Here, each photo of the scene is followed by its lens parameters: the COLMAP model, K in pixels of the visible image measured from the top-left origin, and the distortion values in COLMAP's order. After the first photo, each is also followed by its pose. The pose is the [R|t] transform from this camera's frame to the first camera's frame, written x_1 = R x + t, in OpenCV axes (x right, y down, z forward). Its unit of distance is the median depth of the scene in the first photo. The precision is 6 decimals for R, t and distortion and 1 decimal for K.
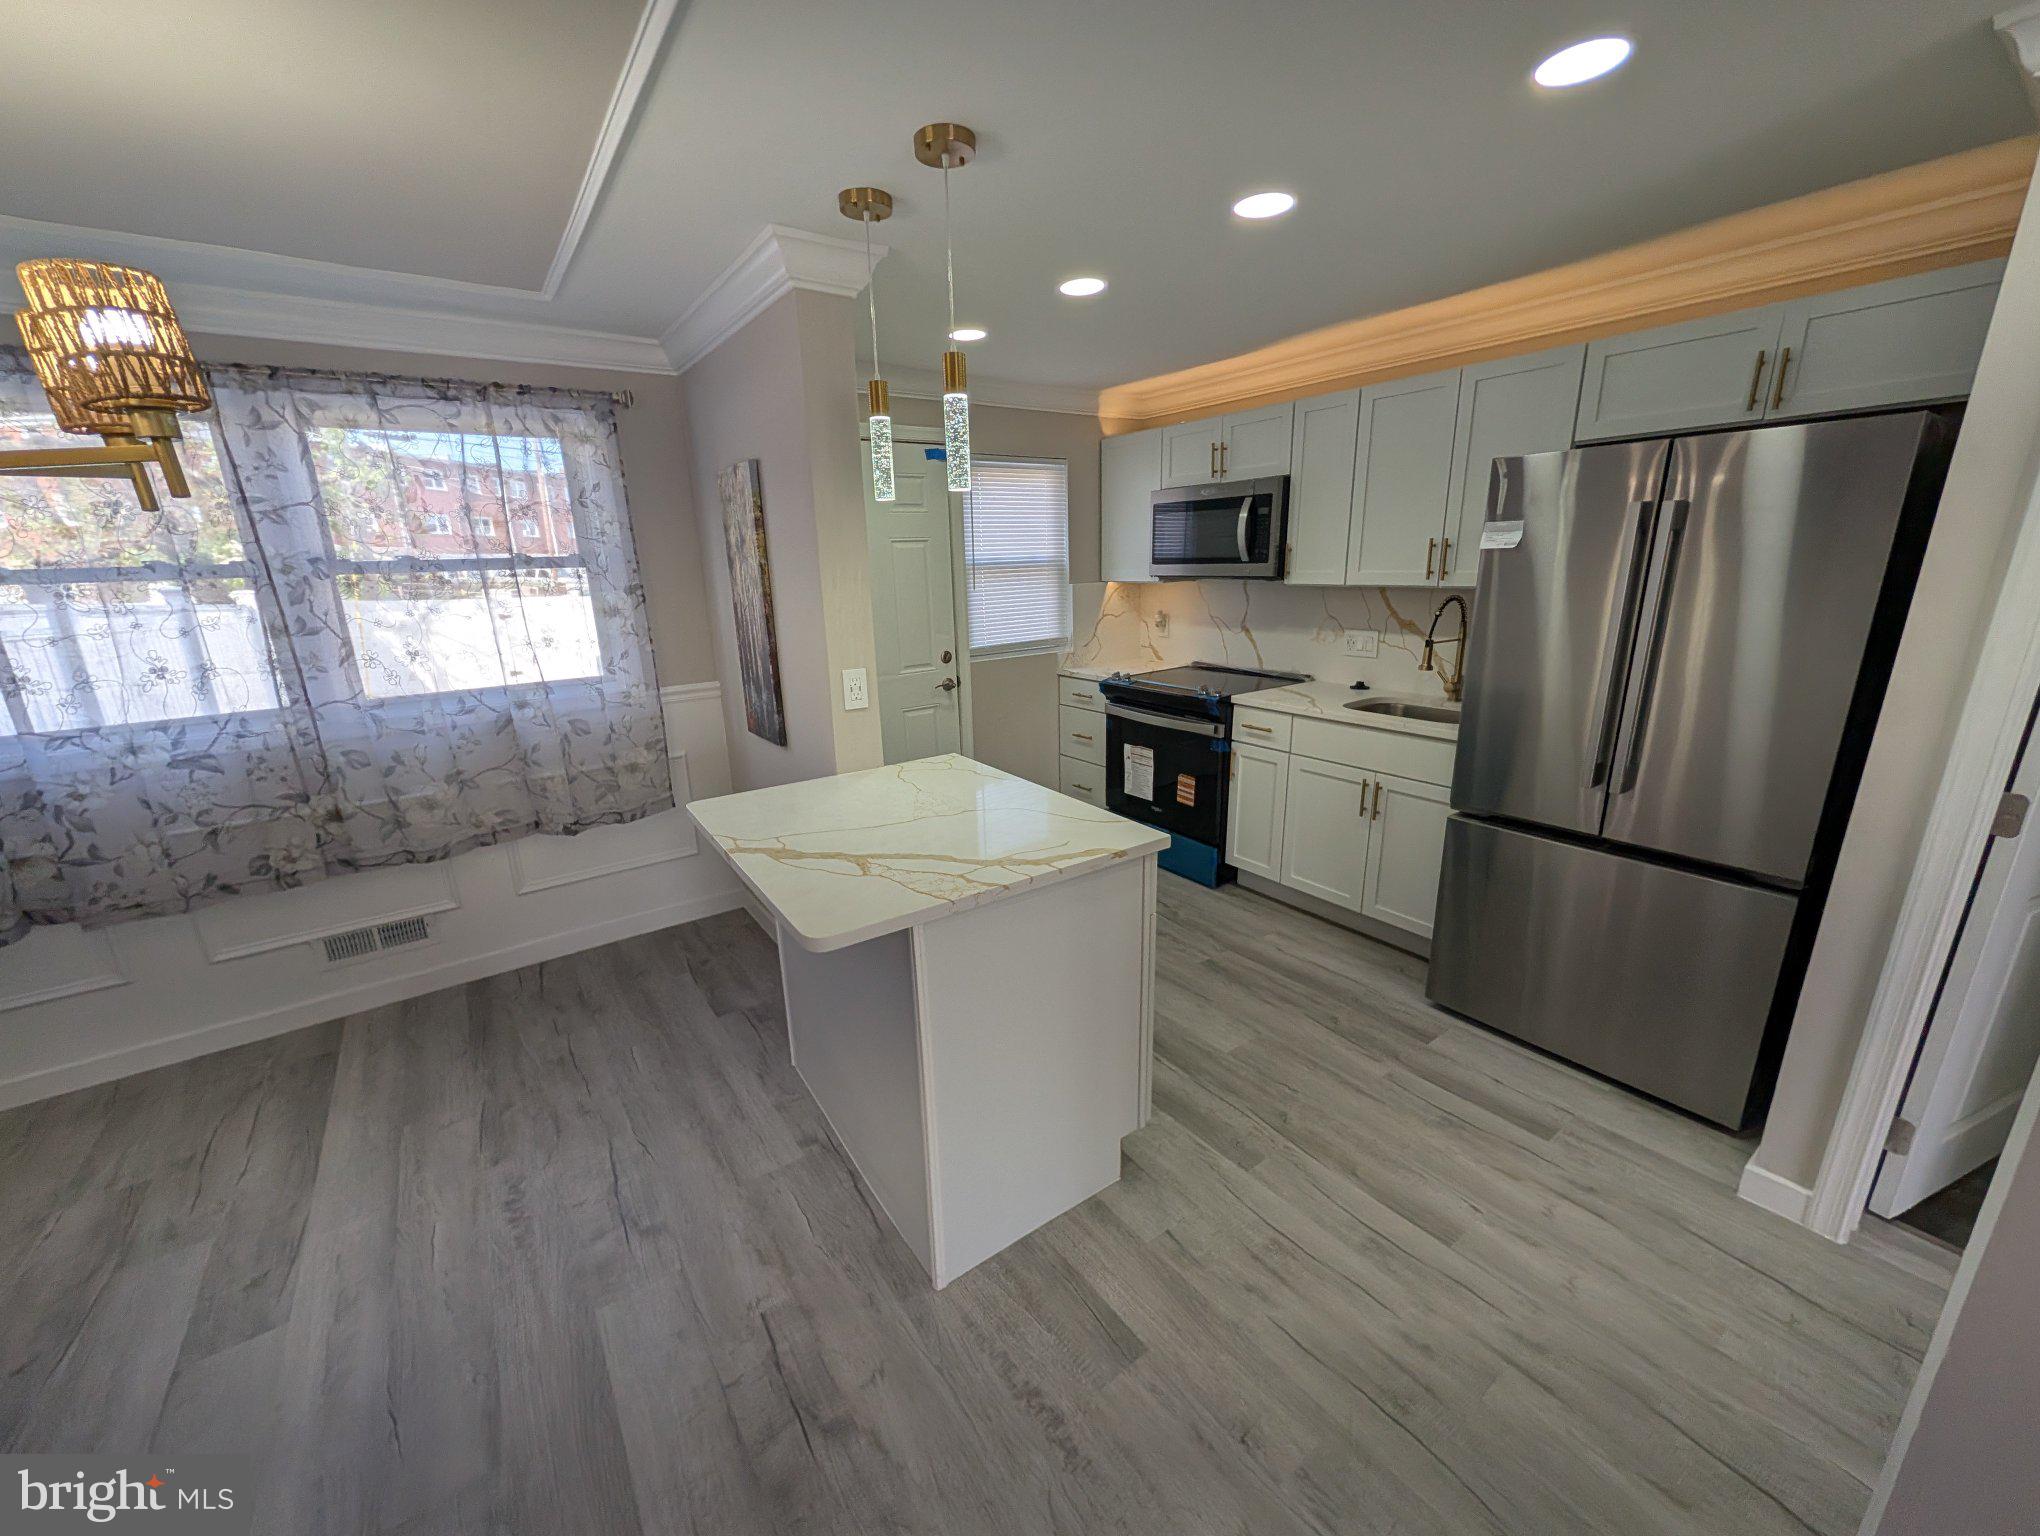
lens RADIAL K [[787.8, 0, 1015.1], [0, 787.8, 768.2], [0, 0, 1]] dist [0.001524, 0.000237]
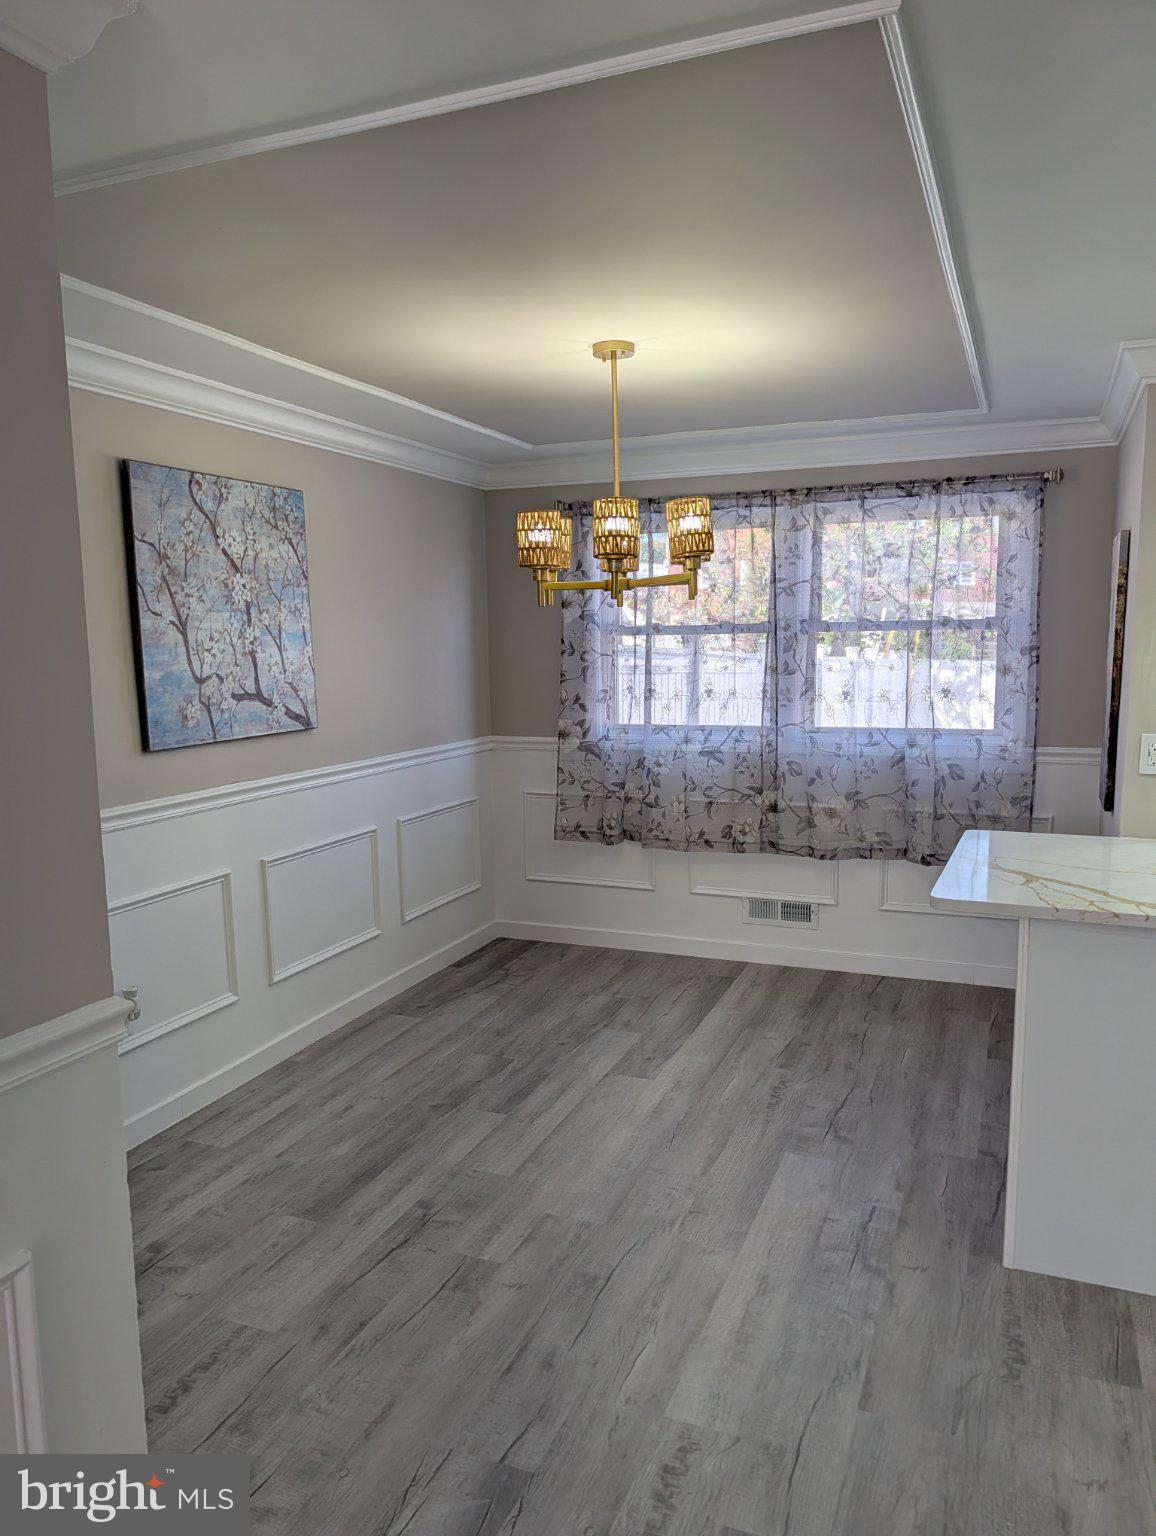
lens RADIAL K [[1103.5, 0, 572.1], [0, 1103.5, 797.8], [0, 0, 1]] dist [0.006149, -0.003316]
pose [[0.533431, 0.143541, -0.833575, 0.493524], [-0.222973, 0.974501, 0.025121, 0.069910], [0.815926, 0.172464, 0.551835, -0.303468]]
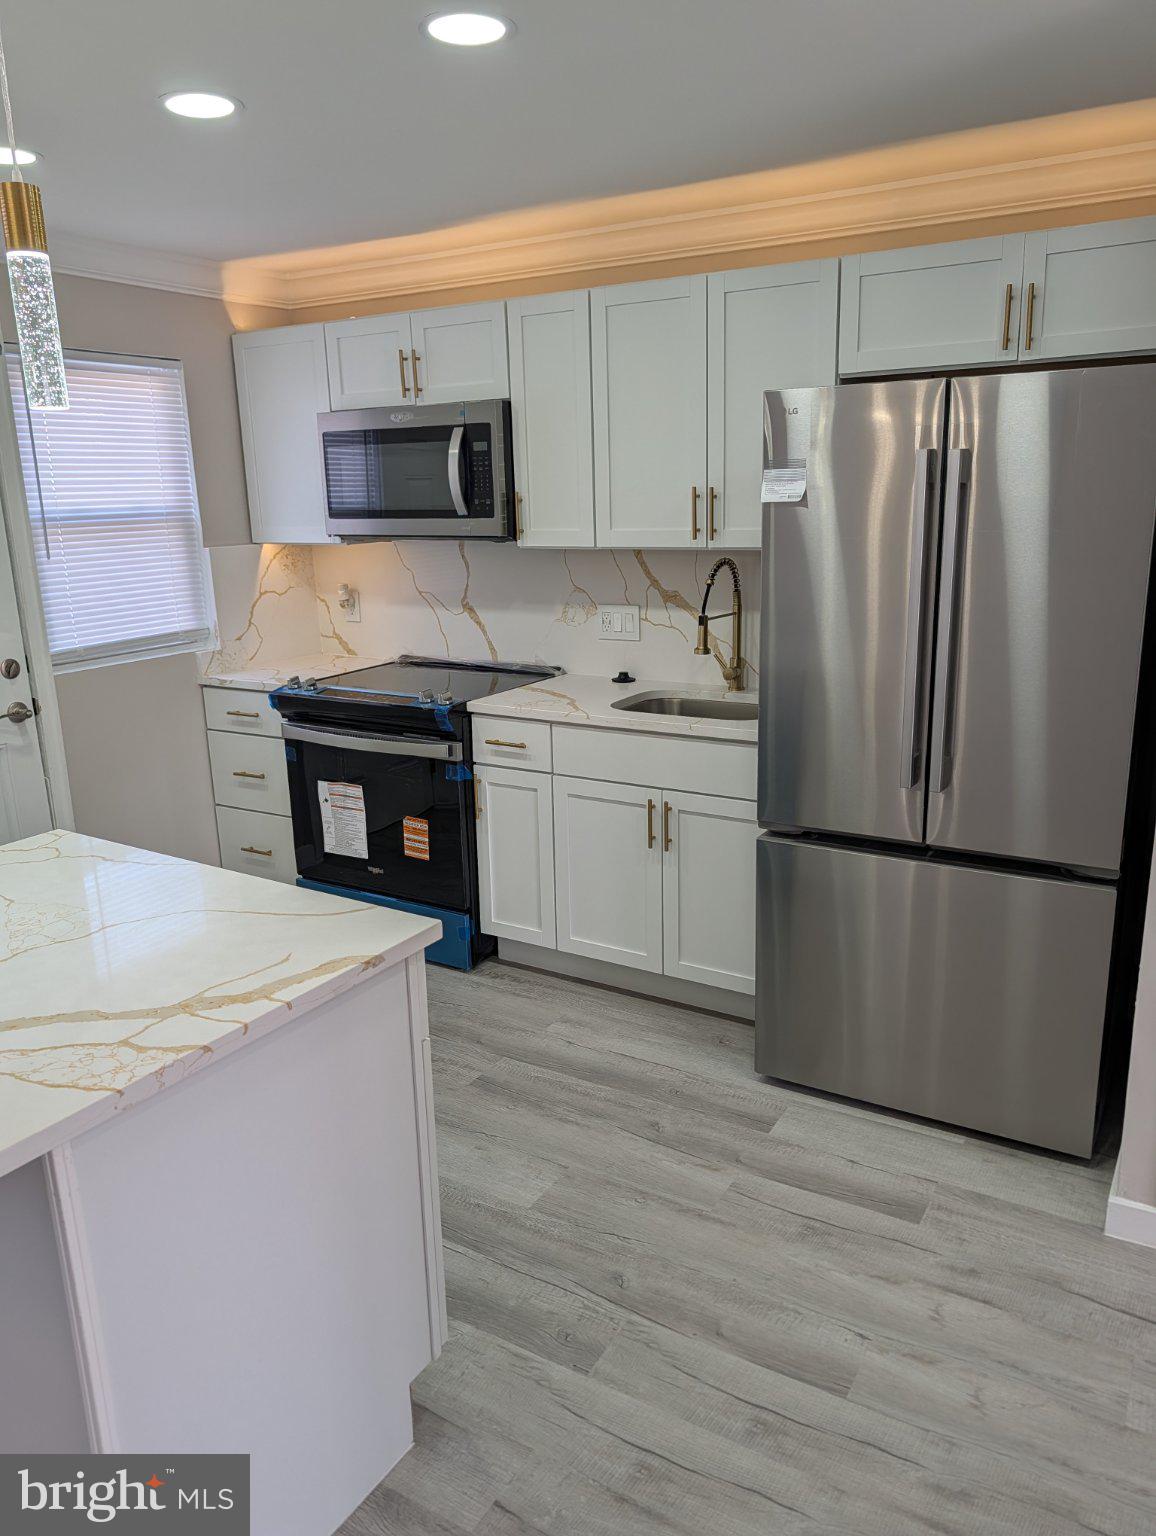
lens RADIAL K [[1101.8, 0, 578.0], [0, 1101.8, 768.0], [0, 0, 1]] dist [0.015571, -0.005562]
pose [[0.915637, -0.092975, 0.391106, -0.040291], [0.102412, 0.994737, -0.003288, -0.023018], [-0.388742, 0.043065, 0.920340, 0.046776]]
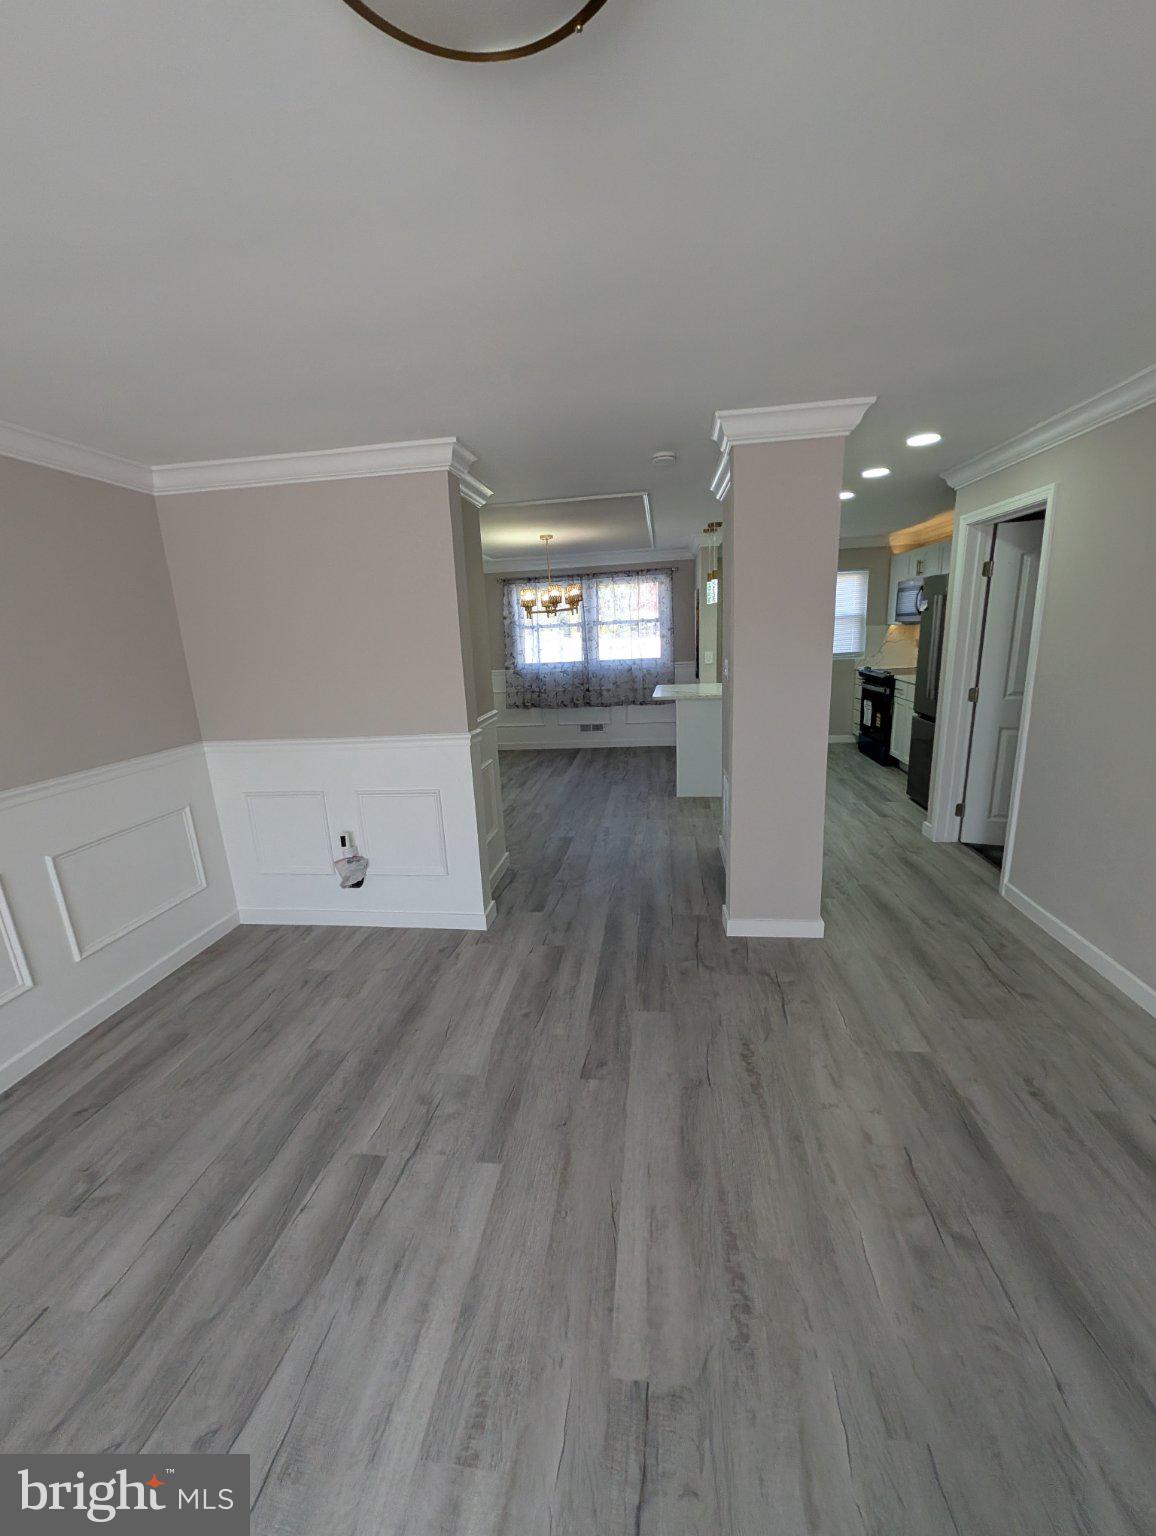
lens RADIAL K [[593.2, 0, 578.0], [0, 593.2, 768.0], [0, 0, 1]] dist [0.001524, 0.000237]
pose [[0.728750, 0.149409, -0.668281, 0.989825], [-0.151782, 0.986876, 0.055121, 0.265102], [0.667746, 0.061264, 0.741864, -1.044513]]
